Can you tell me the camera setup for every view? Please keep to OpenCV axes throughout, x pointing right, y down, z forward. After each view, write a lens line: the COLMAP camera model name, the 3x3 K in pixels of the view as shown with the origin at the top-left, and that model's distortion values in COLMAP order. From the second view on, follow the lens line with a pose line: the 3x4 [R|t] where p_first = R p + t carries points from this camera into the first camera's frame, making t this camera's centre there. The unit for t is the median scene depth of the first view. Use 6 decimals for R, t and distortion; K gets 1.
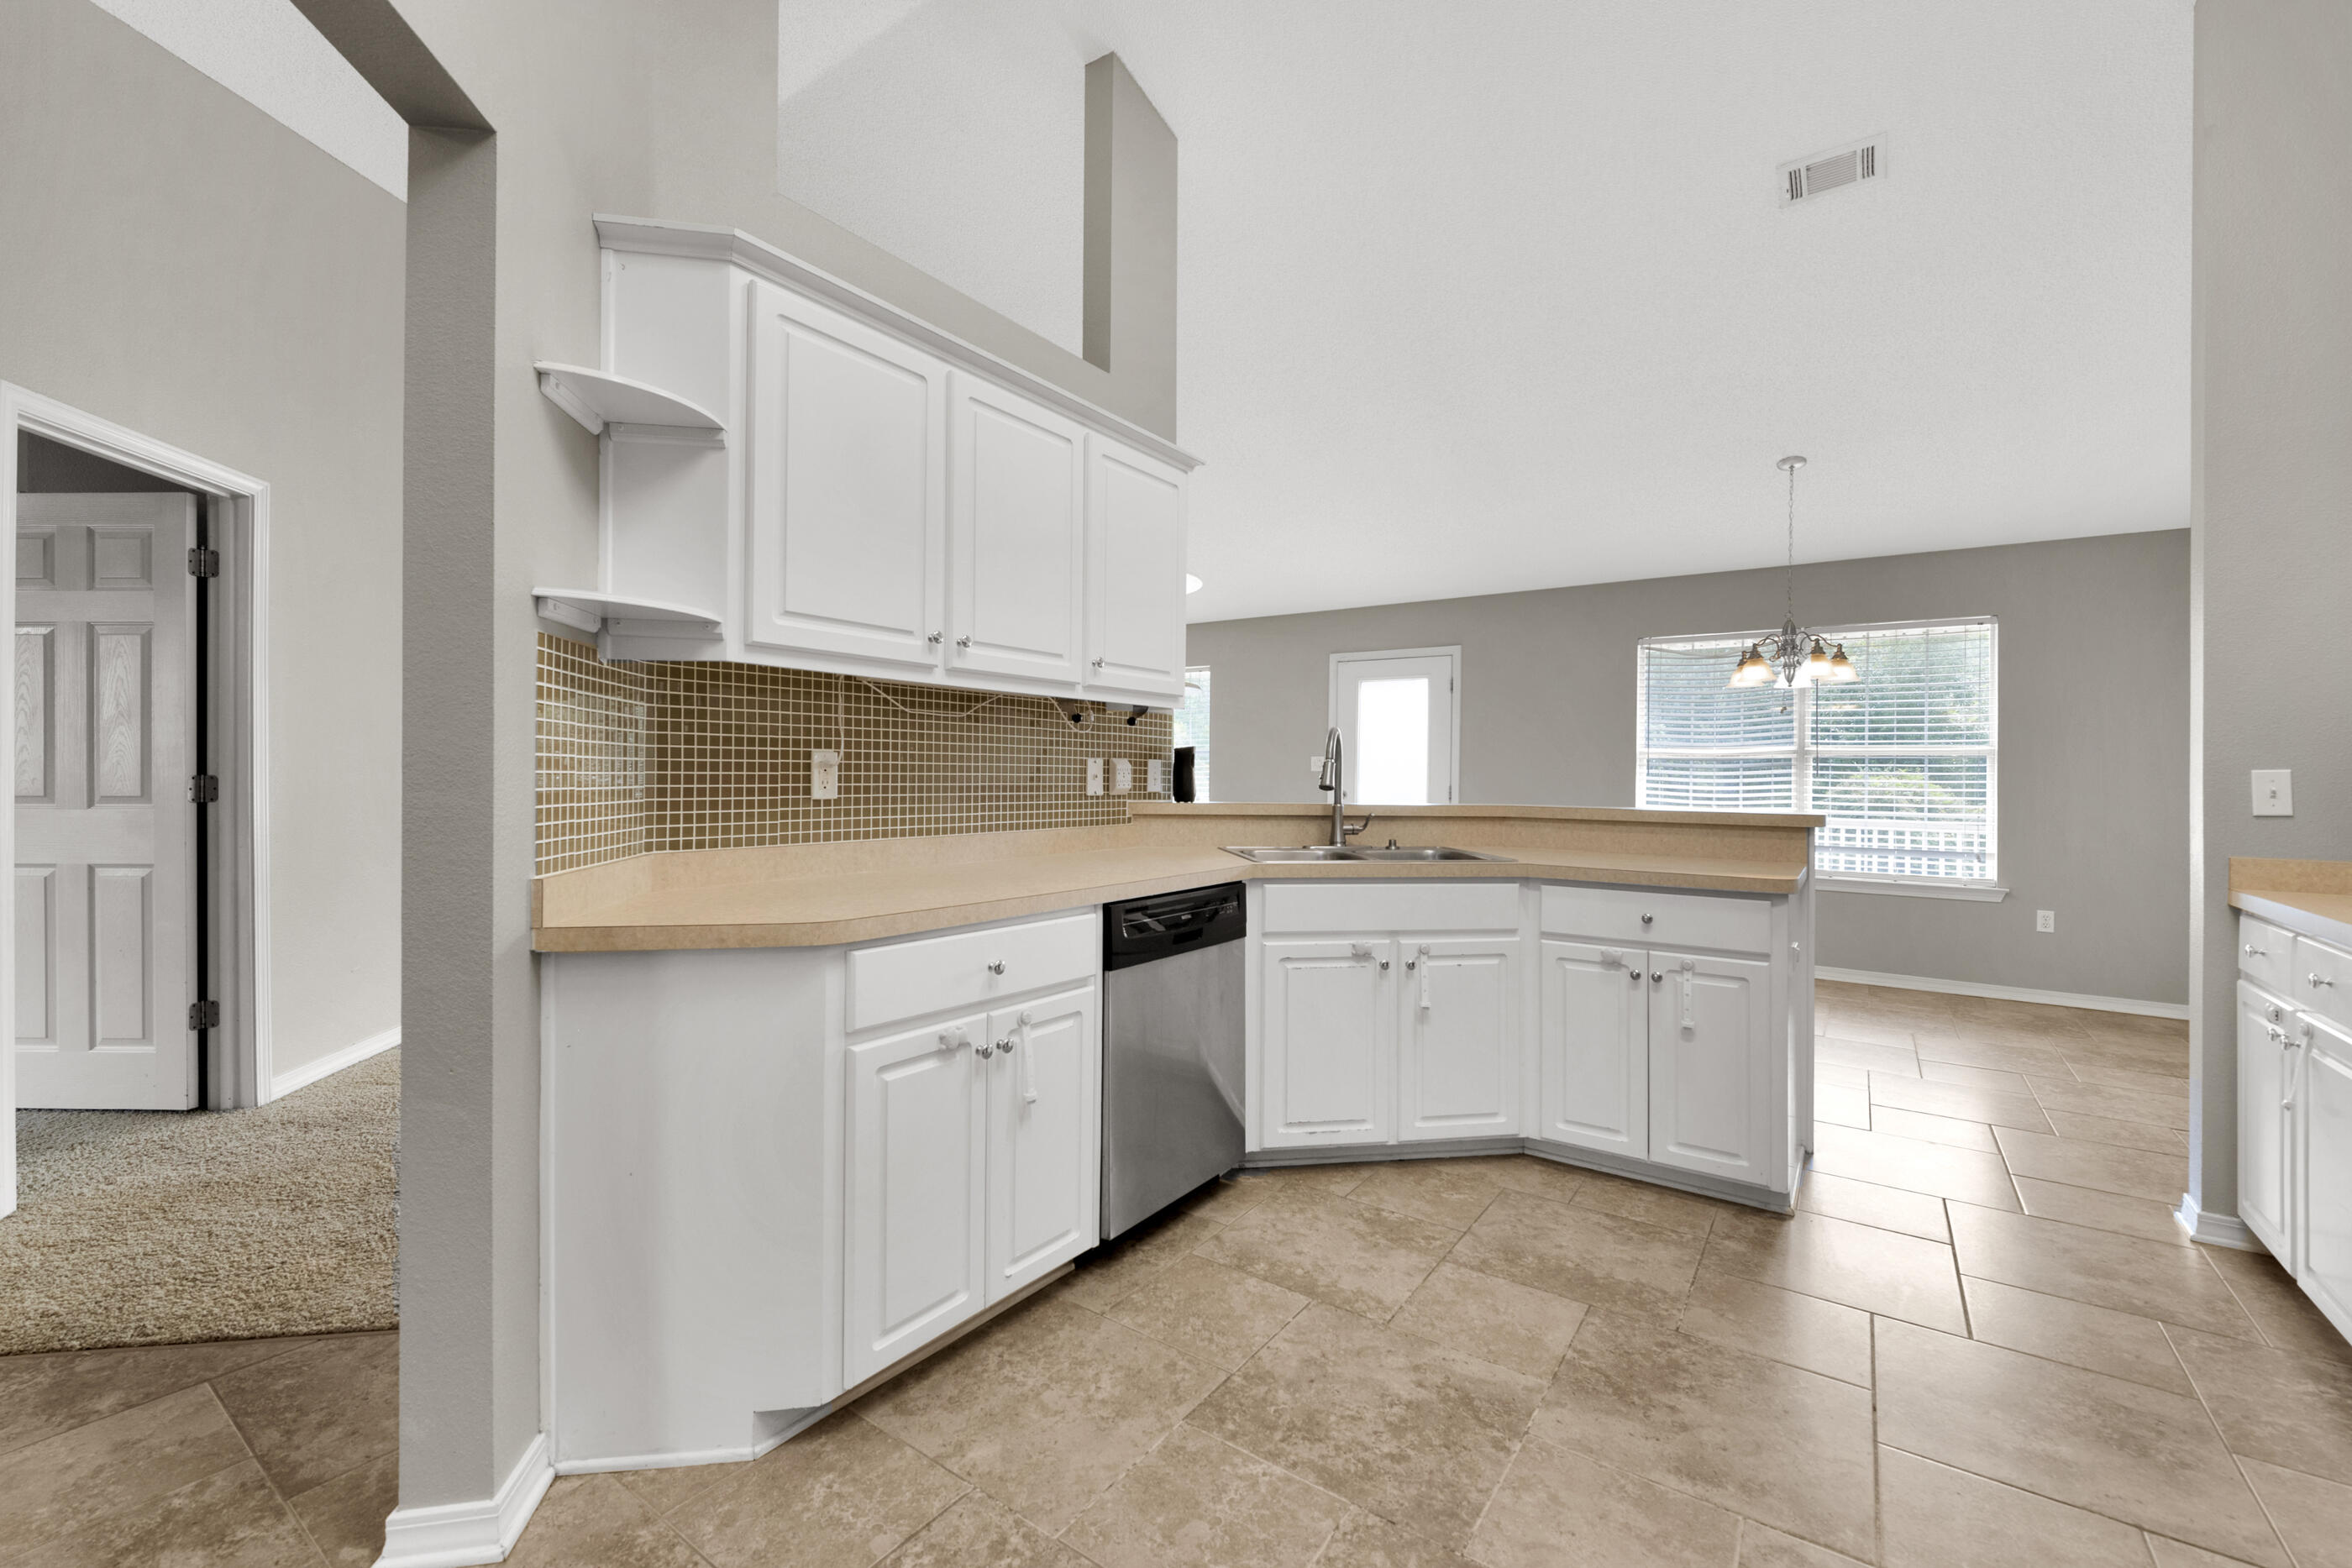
lens RADIAL K [[954.5, 0, 1174.4], [0, 954.5, 771.1], [0, 0, 1]] dist [0.000859, -0.000187]
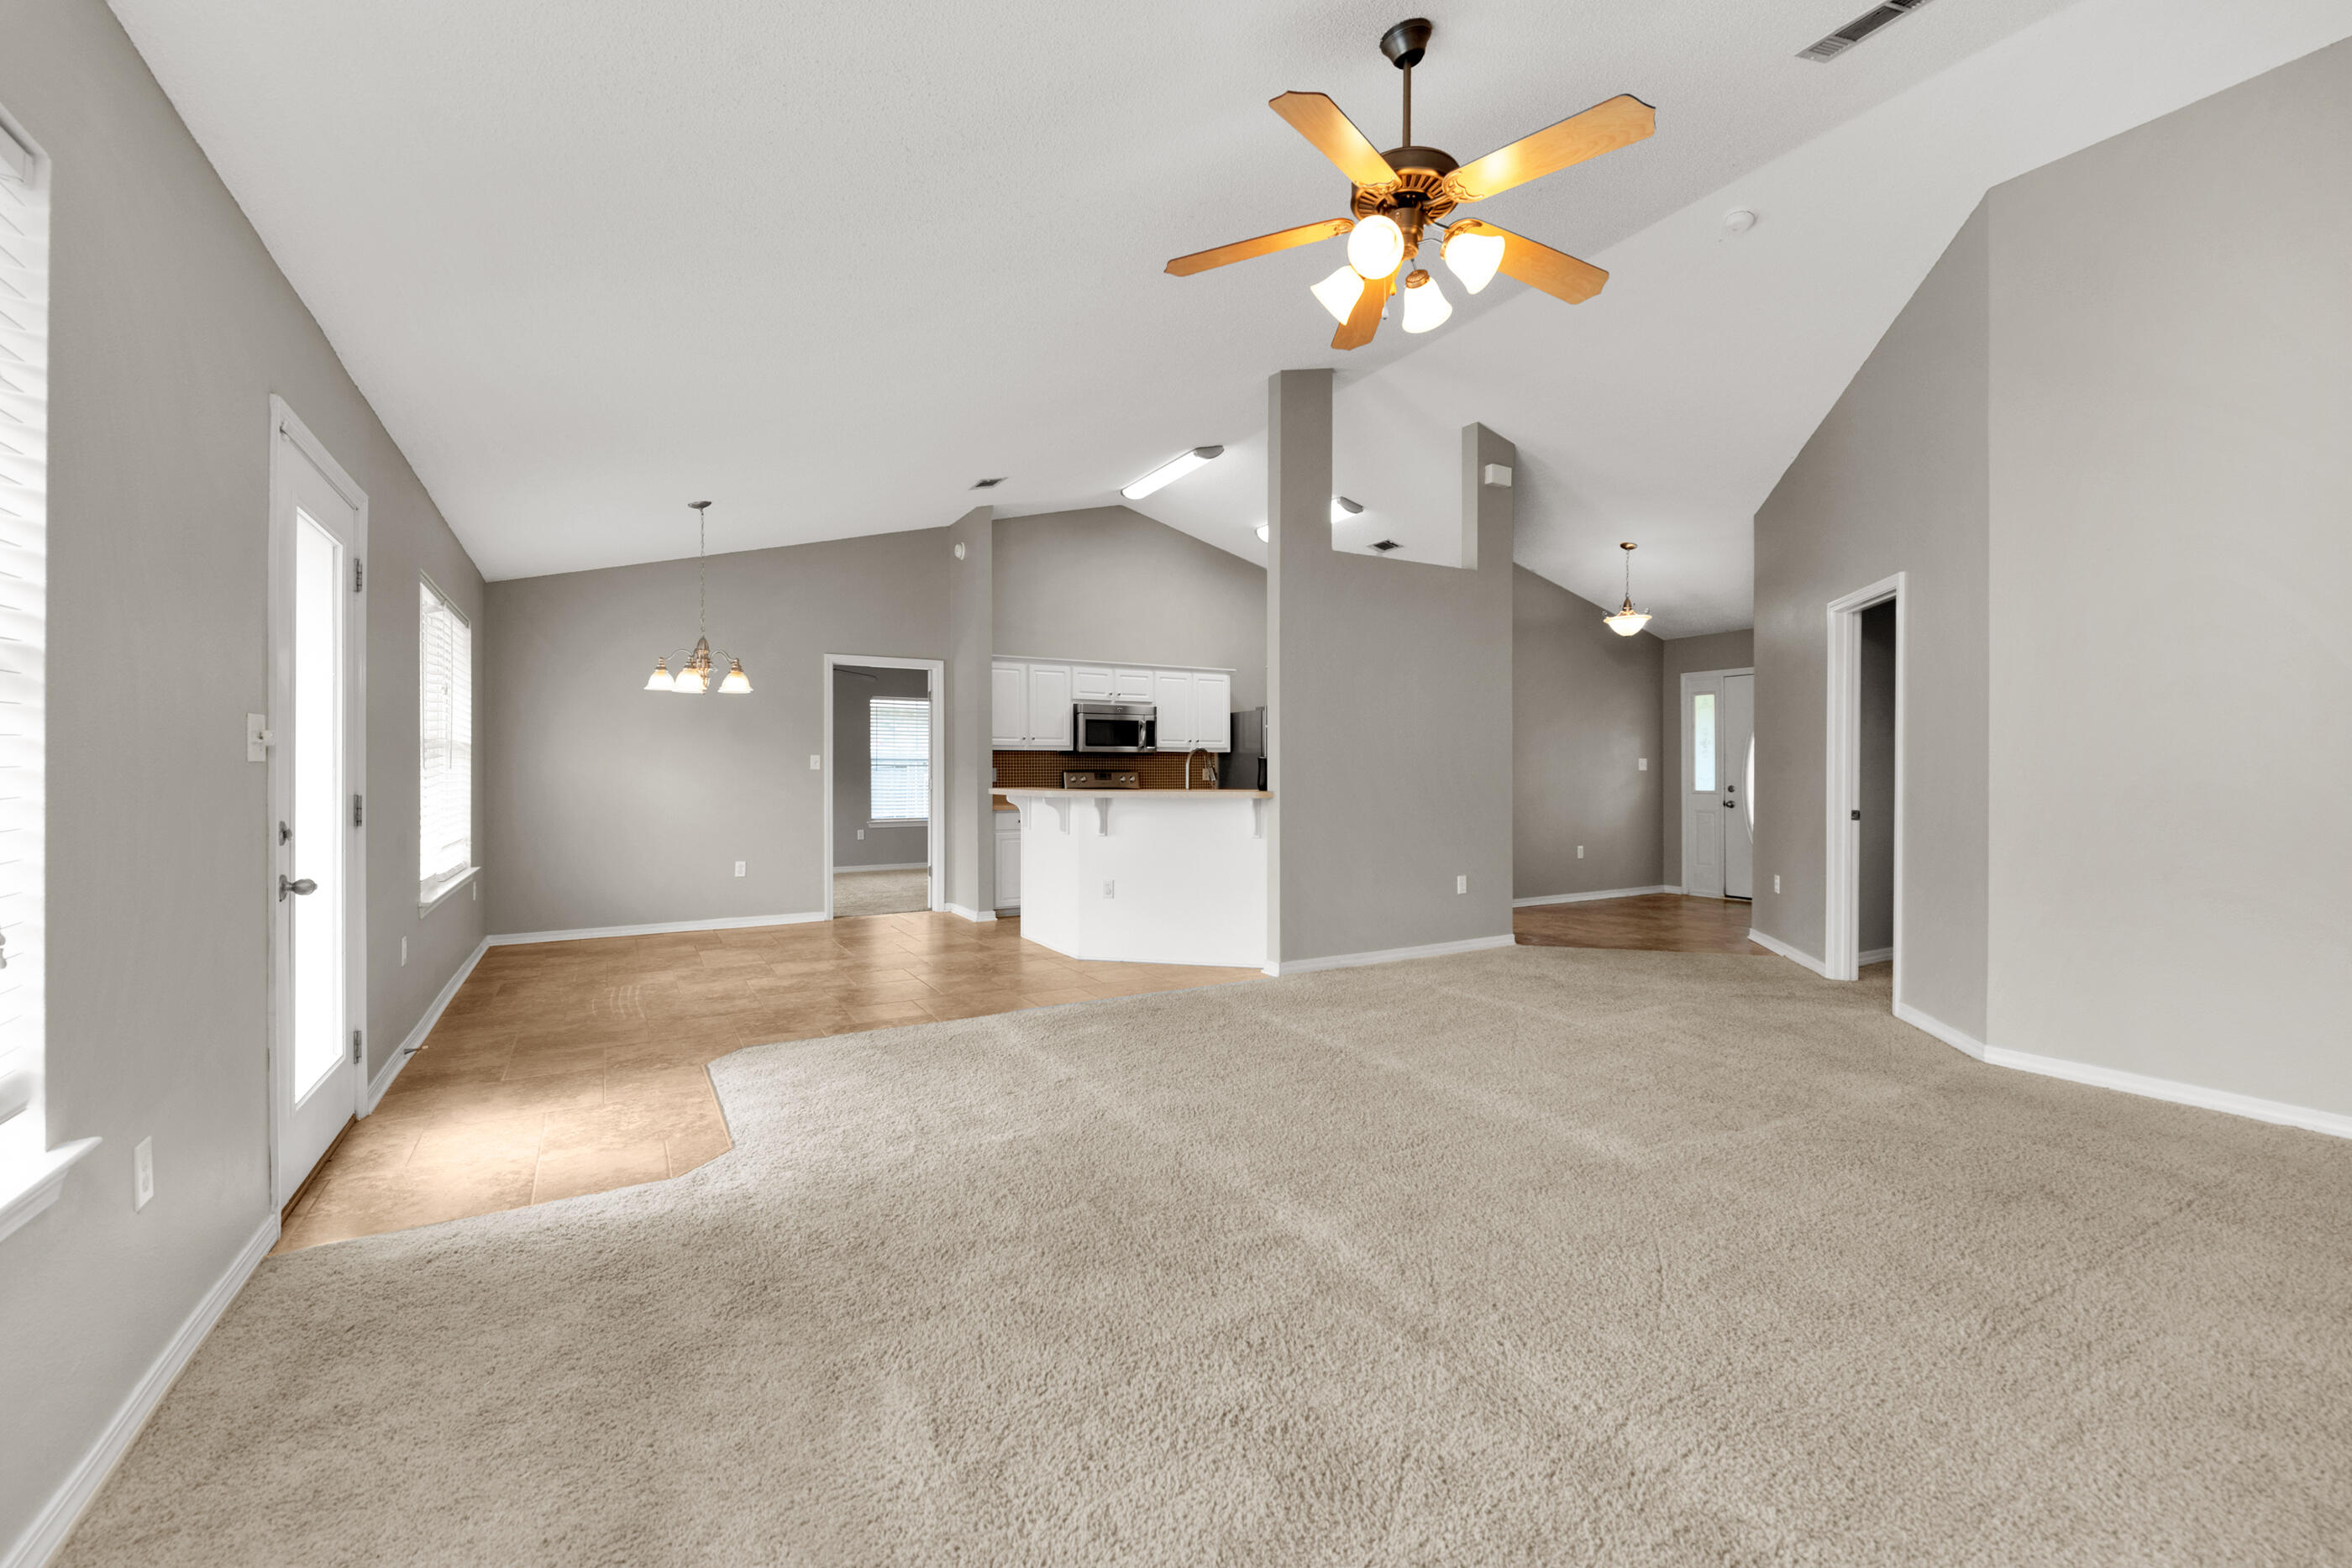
lens RADIAL K [[975.4, 0, 1176.0], [0, 975.4, 784.0], [0, 0, 1]] dist [-0.000255, -0.000062]
pose [[-0.907155, -0.015023, 0.420529, -0.750351], [-0.009754, 0.999845, 0.014677, -0.001575], [-0.420684, 0.009212, -0.907160, 3.471961]]
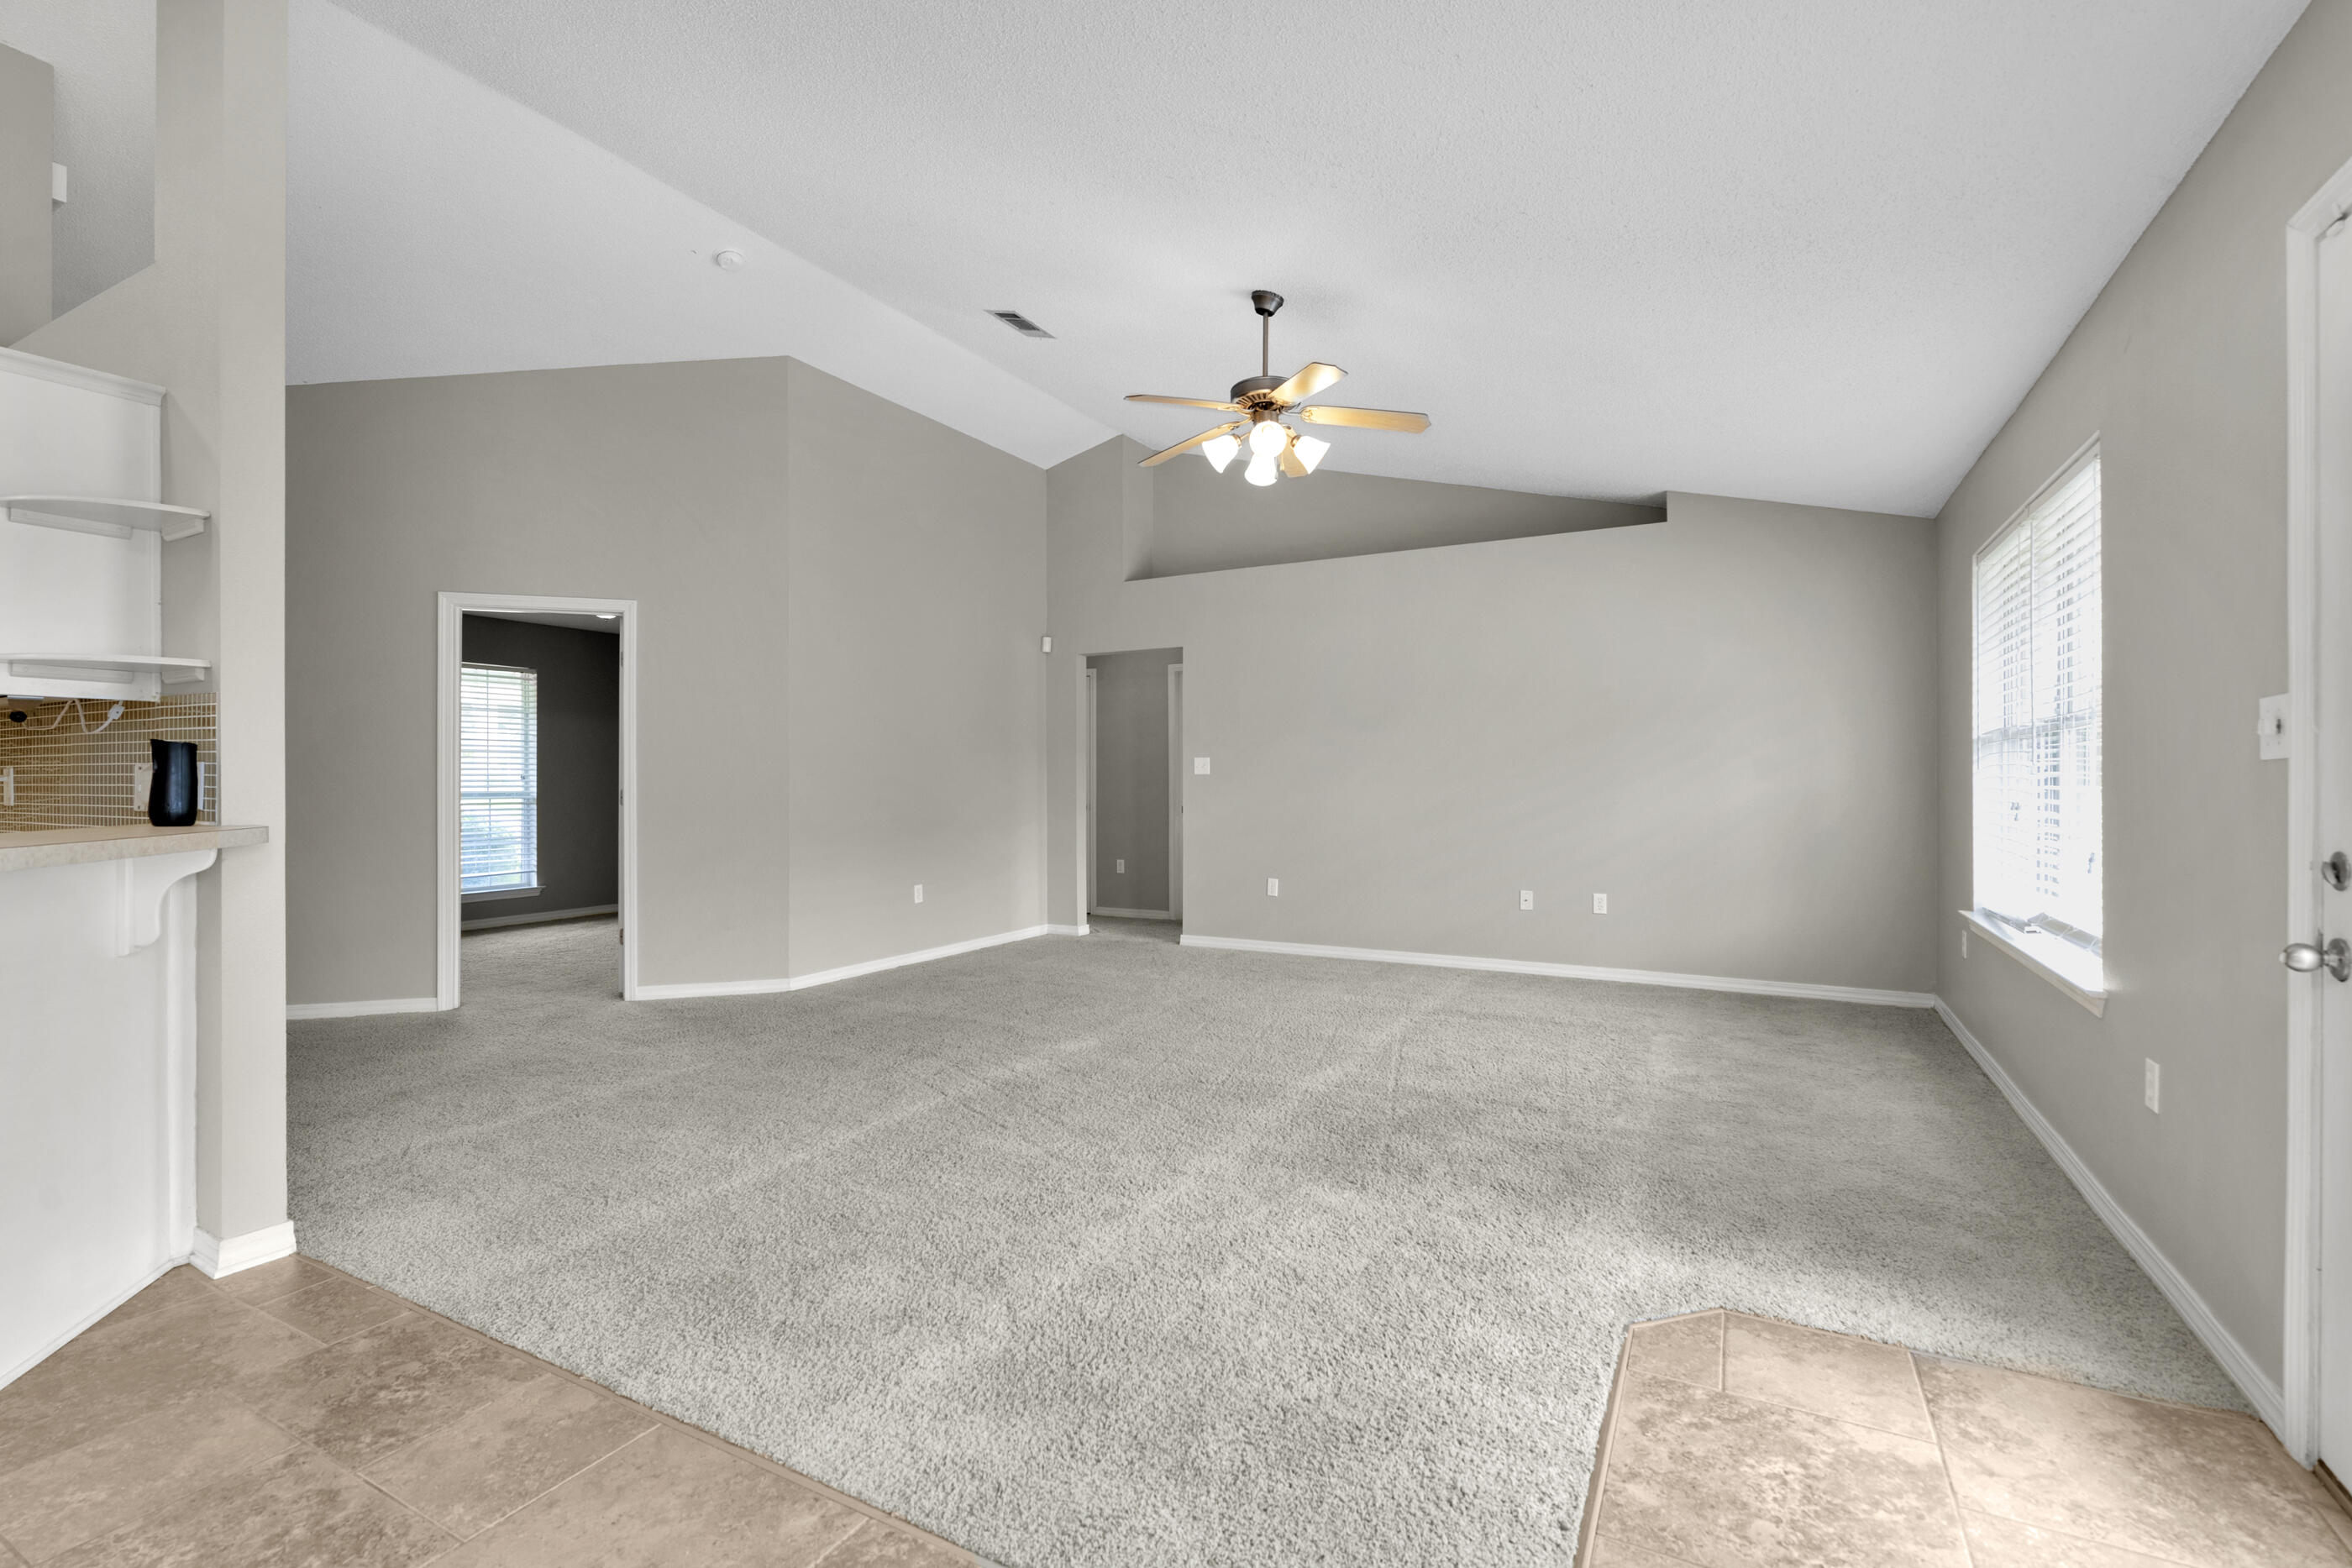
lens RADIAL K [[1053.8, 0, 1204.4], [0, 1053.8, 784.5], [0, 0, 1]] dist [0.000126, -0.003768]
pose [[0.138819, -0.006458, -0.990297, 1.080319], [0.006890, 0.999961, -0.005555, 0.019447], [0.990294, -0.006052, 0.138858, 2.136229]]
